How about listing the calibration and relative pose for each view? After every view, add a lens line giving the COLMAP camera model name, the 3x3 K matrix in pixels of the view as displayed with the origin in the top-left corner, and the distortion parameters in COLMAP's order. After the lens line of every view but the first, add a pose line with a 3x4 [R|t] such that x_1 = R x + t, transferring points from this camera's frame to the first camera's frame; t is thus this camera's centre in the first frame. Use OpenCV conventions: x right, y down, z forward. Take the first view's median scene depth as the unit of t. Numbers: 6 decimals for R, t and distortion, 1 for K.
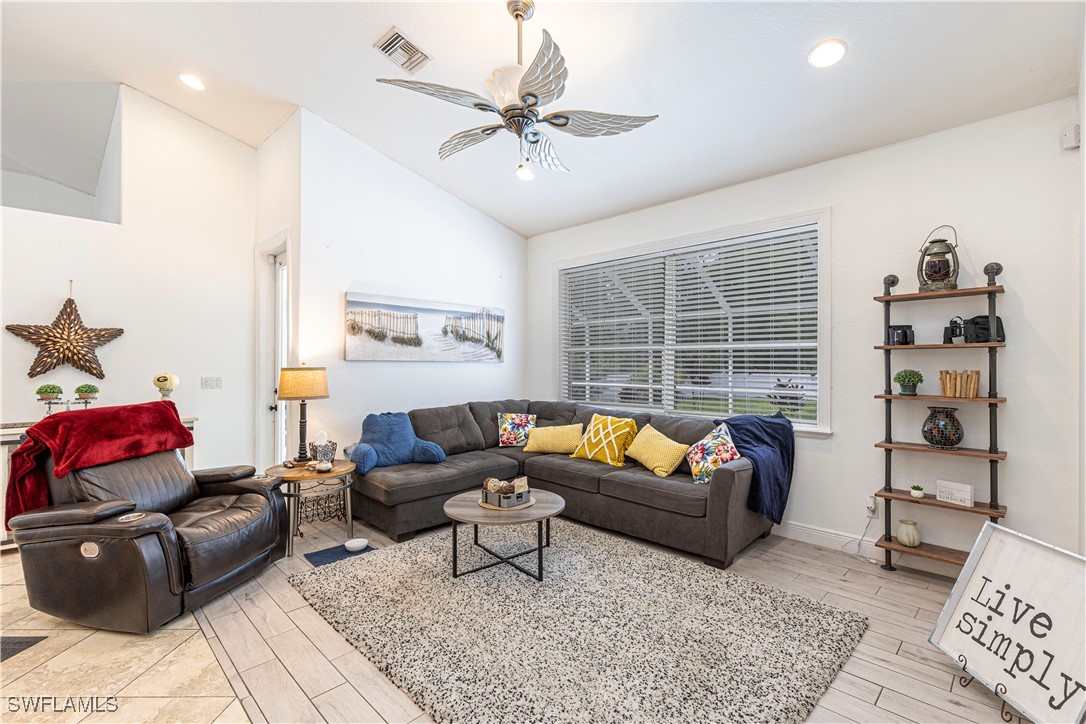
lens RADIAL K [[485.2, 0, 549.6], [0, 485.2, 361.1], [0, 0, 1]] dist [0.004794, 0.000125]
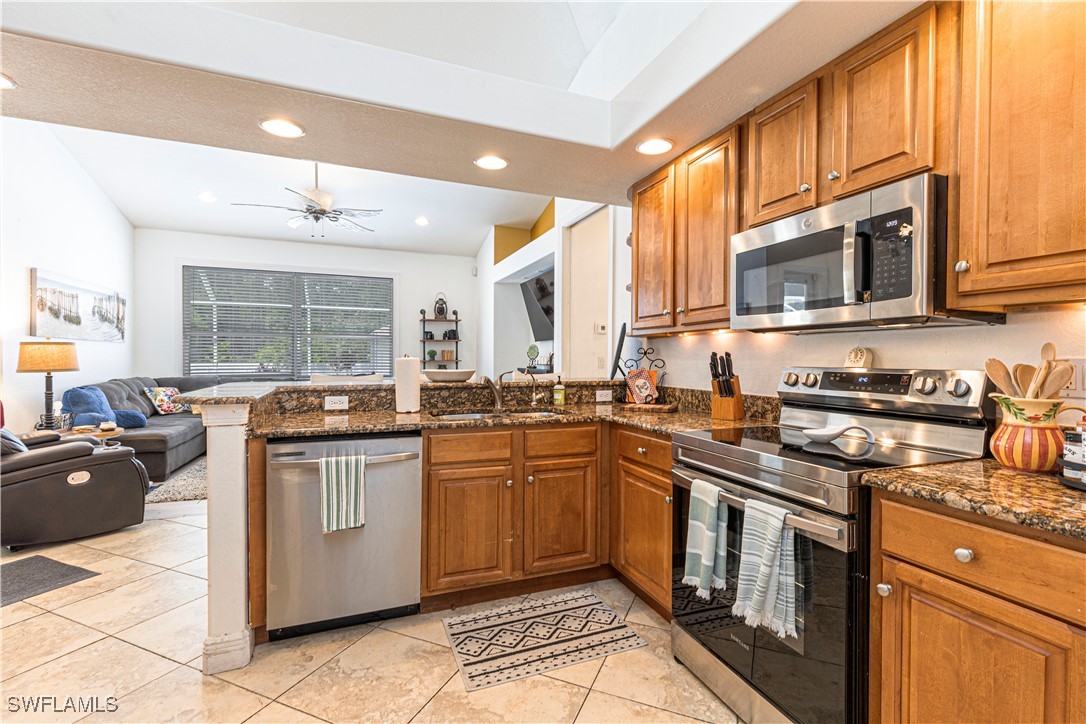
lens RADIAL K [[480.0, 0, 543.0], [0, 480.0, 362.0], [0, 0, 1]] dist [0.003004, 0.000151]
pose [[0.404167, -0.008770, 0.914643, -1.228070], [-0.006347, 0.999903, 0.012392, 0.044717], [-0.914663, -0.010813, 0.404072, -0.481483]]
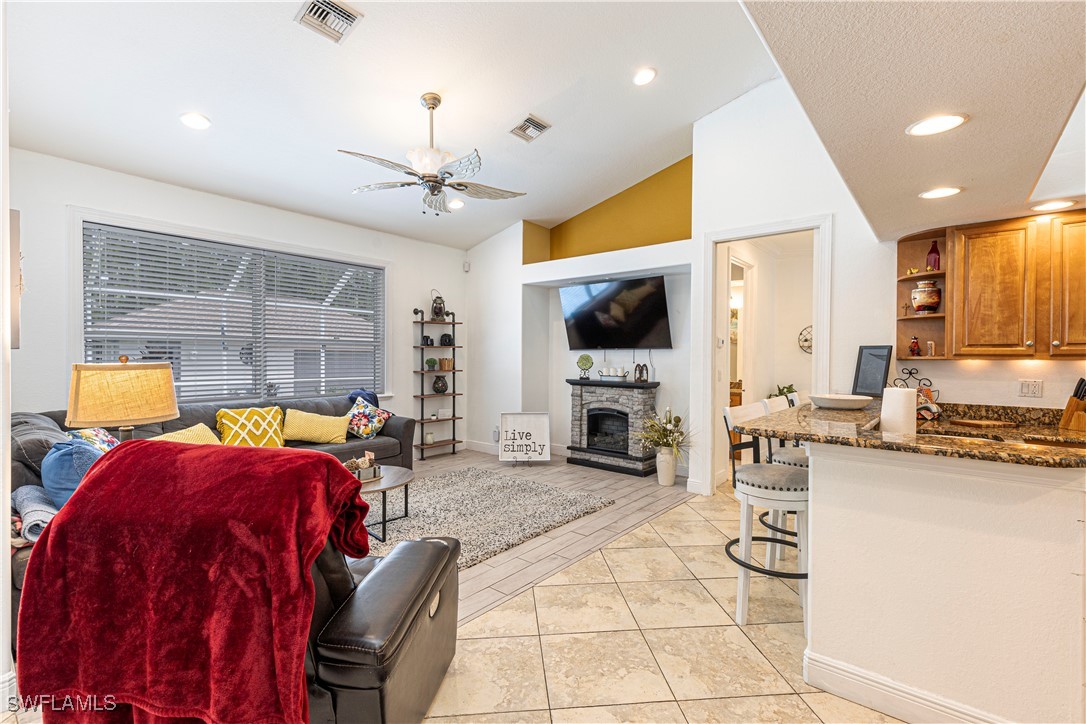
lens RADIAL K [[485.2, 0, 549.6], [0, 485.2, 361.1], [0, 0, 1]] dist [0.004794, 0.000125]
pose [[-0.091309, -0.014188, 0.995722, -1.302465], [-0.006993, 0.999883, 0.013606, -0.000836], [-0.995798, -0.005721, -0.091398, 0.682772]]
